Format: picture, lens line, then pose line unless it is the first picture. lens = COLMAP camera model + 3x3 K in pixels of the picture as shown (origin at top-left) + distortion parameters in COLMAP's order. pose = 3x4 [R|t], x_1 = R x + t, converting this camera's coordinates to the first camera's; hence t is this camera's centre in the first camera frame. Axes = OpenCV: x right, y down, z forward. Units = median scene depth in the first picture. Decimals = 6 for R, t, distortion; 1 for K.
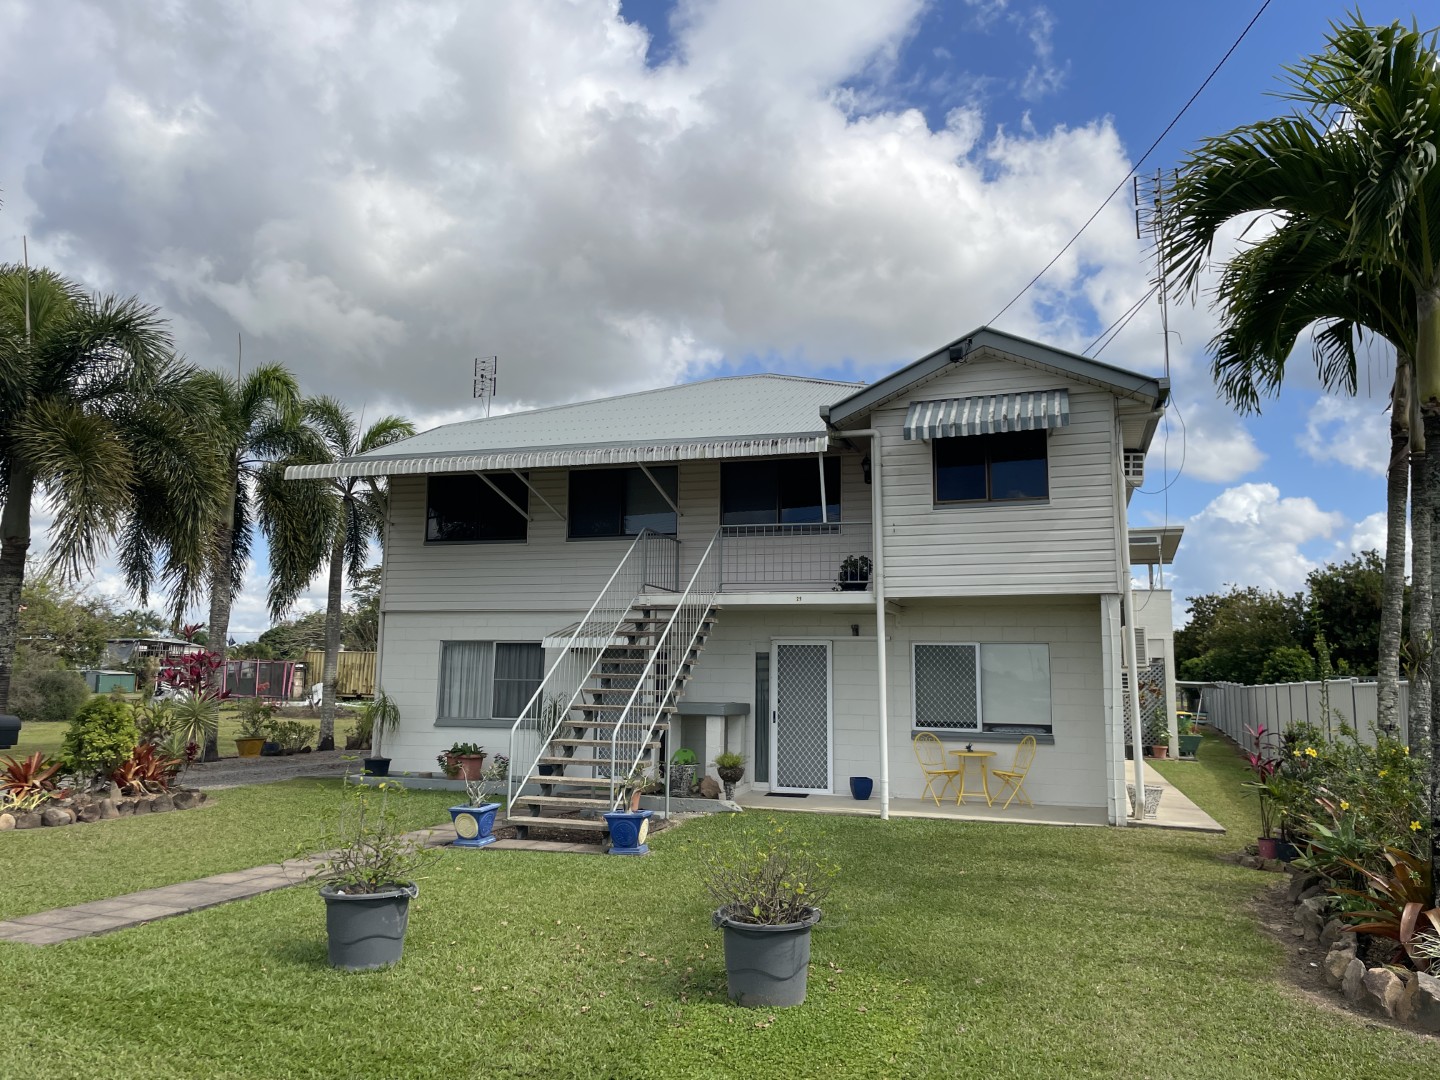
lens RADIAL K [[1100.6, 0, 719.1], [0, 1100.6, 538.9], [0, 0, 1]] dist [0.042169, -0.056592]
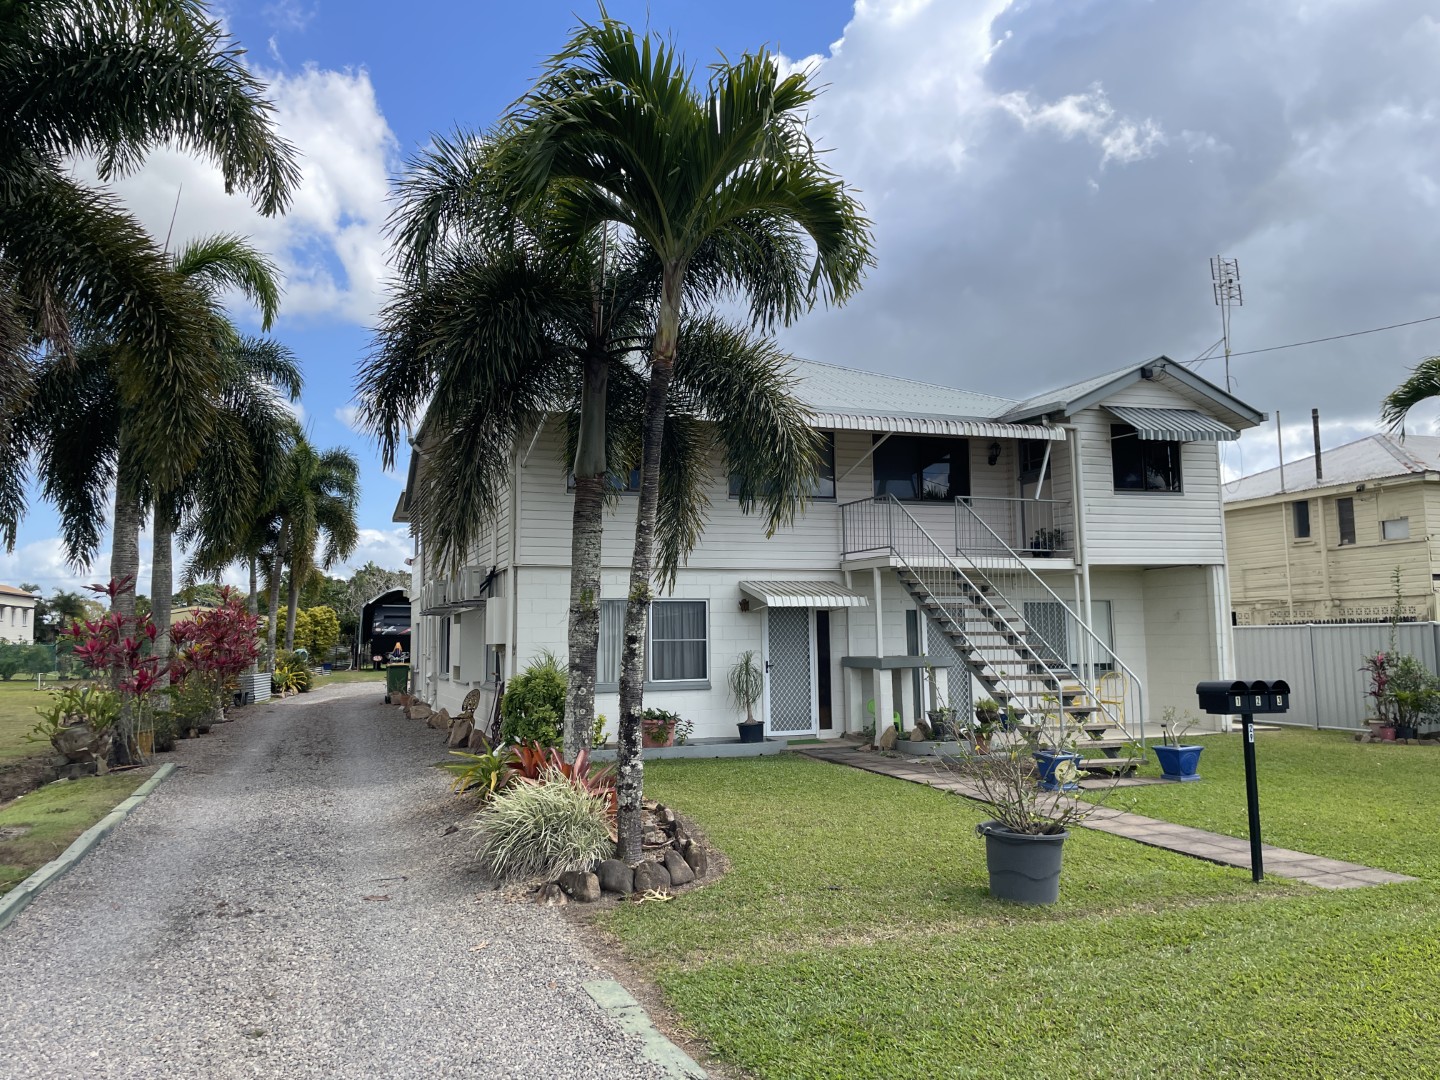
lens RADIAL K [[1100.6, 0, 718.4], [0, 1100.6, 537.8], [0, 0, 1]] dist [0.042169, -0.056592]
pose [[0.797471, 0.032472, 0.602483, -0.911298], [-0.056148, 0.998212, 0.020519, 0.021752], [-0.600739, -0.050191, 0.797868, 0.267000]]
